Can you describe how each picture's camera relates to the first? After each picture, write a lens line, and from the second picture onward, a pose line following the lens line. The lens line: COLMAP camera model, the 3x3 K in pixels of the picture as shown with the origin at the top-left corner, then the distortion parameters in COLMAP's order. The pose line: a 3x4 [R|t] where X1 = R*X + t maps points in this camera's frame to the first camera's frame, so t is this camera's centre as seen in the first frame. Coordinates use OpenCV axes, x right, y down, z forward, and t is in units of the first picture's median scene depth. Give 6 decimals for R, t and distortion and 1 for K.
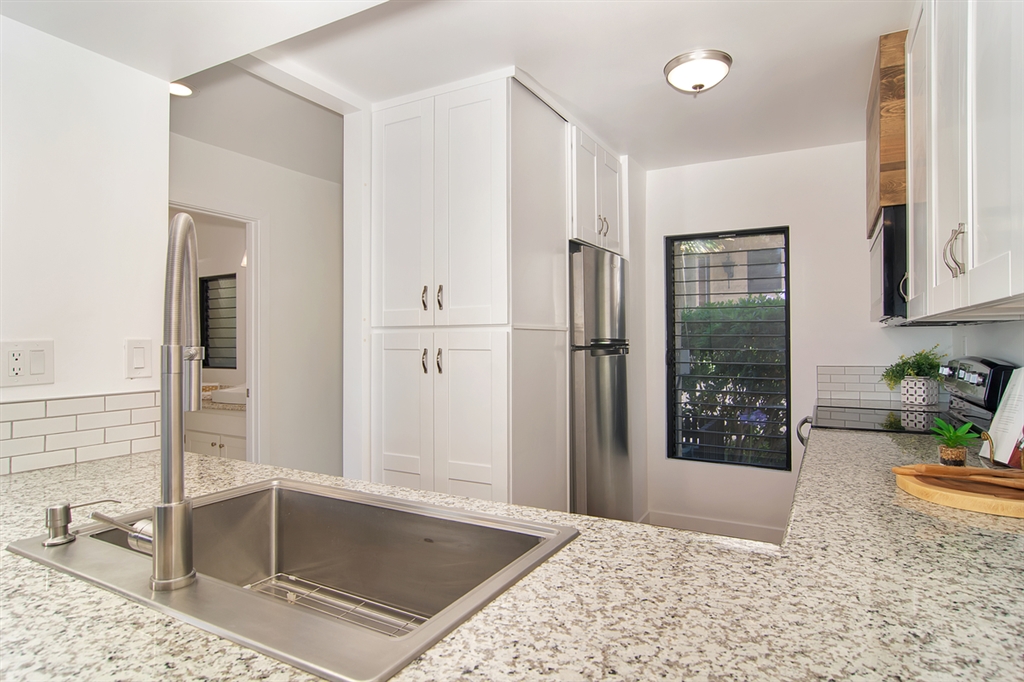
lens RADIAL K [[568.8, 0, 512.9], [0, 568.8, 333.1], [0, 0, 1]] dist [-0.004826, -0.000043]
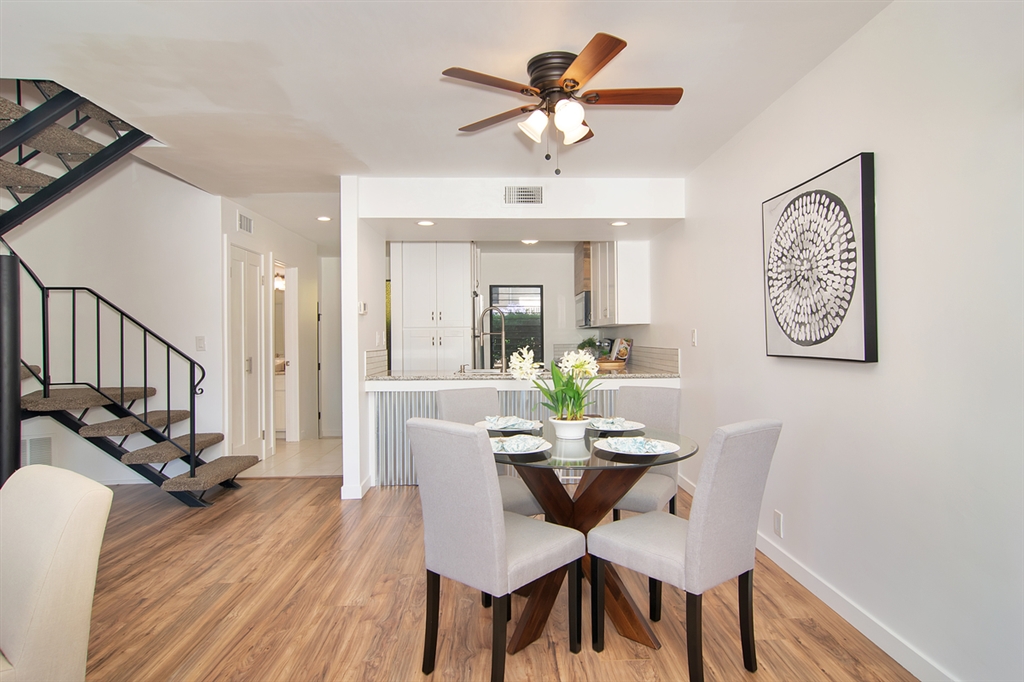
lens RADIAL K [[568.8, 0, 512.9], [0, 568.8, 333.1], [0, 0, 1]] dist [-0.004826, -0.000043]
pose [[0.861228, -0.000142, 0.508218, -1.137479], [-0.001049, 0.999997, 0.002057, 0.007476], [-0.508217, -0.002305, 0.861226, -1.337329]]
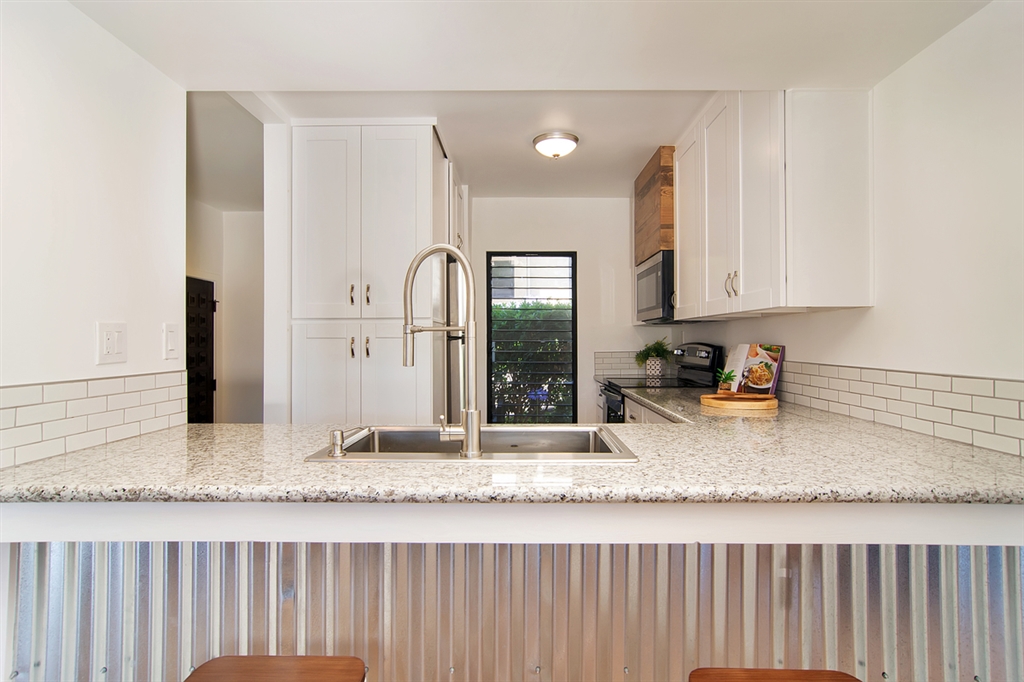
lens RADIAL K [[568.8, 0, 512.9], [0, 568.8, 333.1], [0, 0, 1]] dist [-0.004826, -0.000043]
pose [[0.880656, 0.006638, 0.473709, -0.429500], [-0.006535, 0.999977, -0.001864, 0.019134], [-0.473711, -0.001454, 0.880679, -0.207868]]
